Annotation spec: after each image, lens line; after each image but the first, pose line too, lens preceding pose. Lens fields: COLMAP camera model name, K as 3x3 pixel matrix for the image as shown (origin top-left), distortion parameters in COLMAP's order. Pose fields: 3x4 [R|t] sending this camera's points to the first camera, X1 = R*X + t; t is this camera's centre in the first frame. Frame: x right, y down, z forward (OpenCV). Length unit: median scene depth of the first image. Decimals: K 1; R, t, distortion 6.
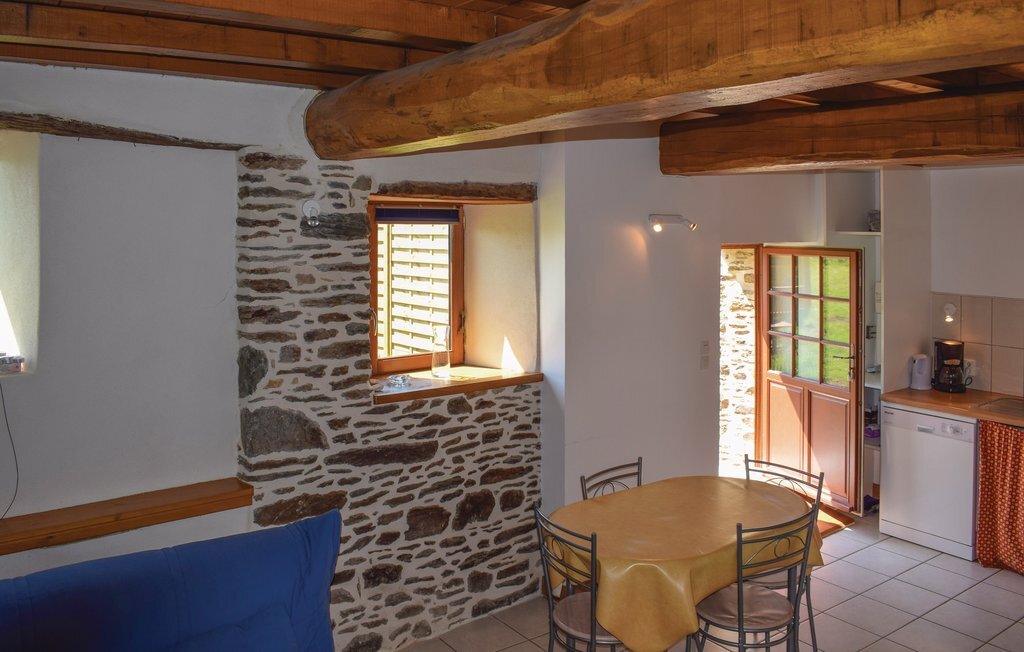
lens RADIAL K [[808.5, 0, 526.3], [0, 808.5, 226.7], [0, 0, 1]] dist [-0.081140, 0.010017]
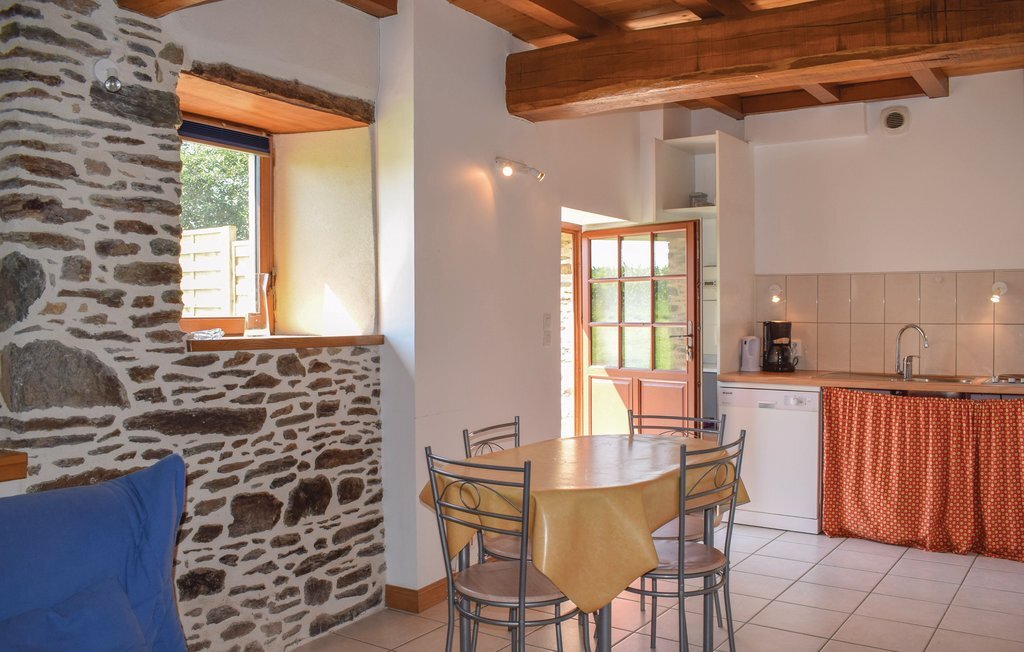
lens RADIAL K [[852.0, 0, 512.8], [0, 852.0, 327.6], [0, 0, 1]] dist [-0.089409, 0.011461]
pose [[0.947152, -0.011464, 0.320582, -0.146409], [0.004383, 0.999730, 0.022801, 0.173270], [-0.320757, -0.020191, 0.946946, 0.157707]]
